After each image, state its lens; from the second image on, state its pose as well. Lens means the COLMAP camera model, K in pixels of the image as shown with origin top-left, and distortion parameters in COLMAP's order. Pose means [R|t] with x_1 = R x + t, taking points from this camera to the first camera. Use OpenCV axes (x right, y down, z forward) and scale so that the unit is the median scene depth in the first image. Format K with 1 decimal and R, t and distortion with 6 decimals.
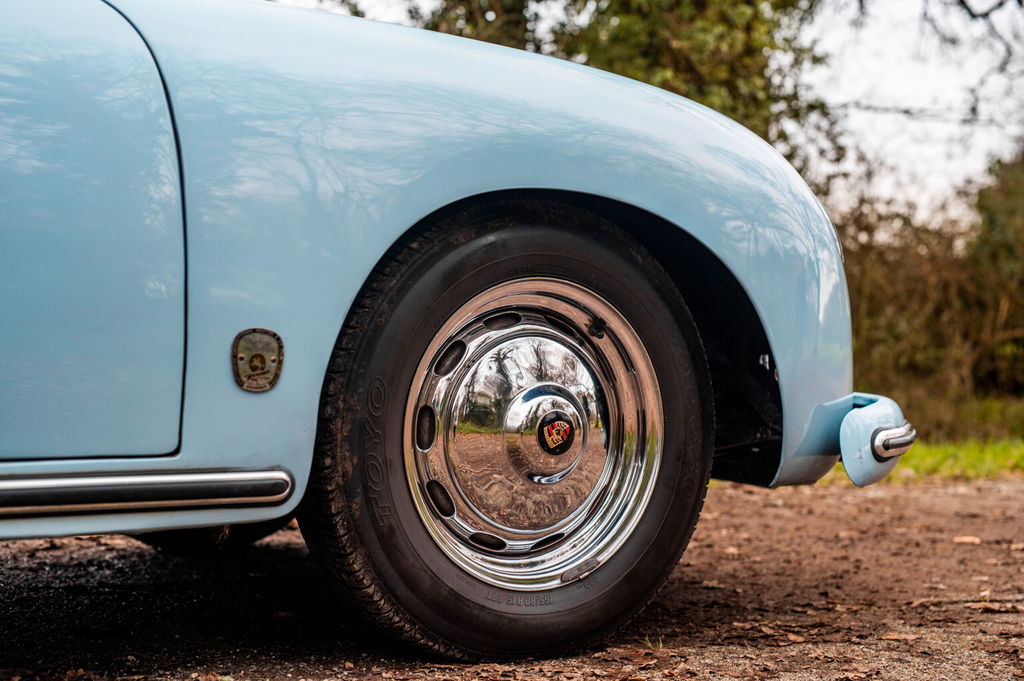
lens RADIAL K [[1417.3, 0, 514.1], [0, 1417.3, 341.0], [0, 0, 1]] dist [0.006389, 0.000000]
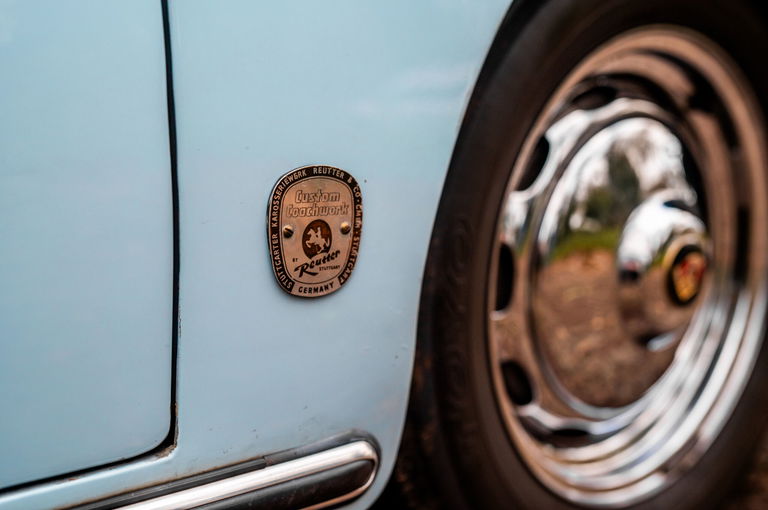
lens RADIAL K [[1063.0, 0, 382.6], [0, 1063.0, 255.5], [0, 0, 1]] dist [0.006389, 0.000000]
pose [[0.986313, -0.037439, 0.160576, -0.215466], [0.002723, 0.977445, 0.211172, -0.054111], [-0.164861, -0.207844, 0.964169, 0.645349]]
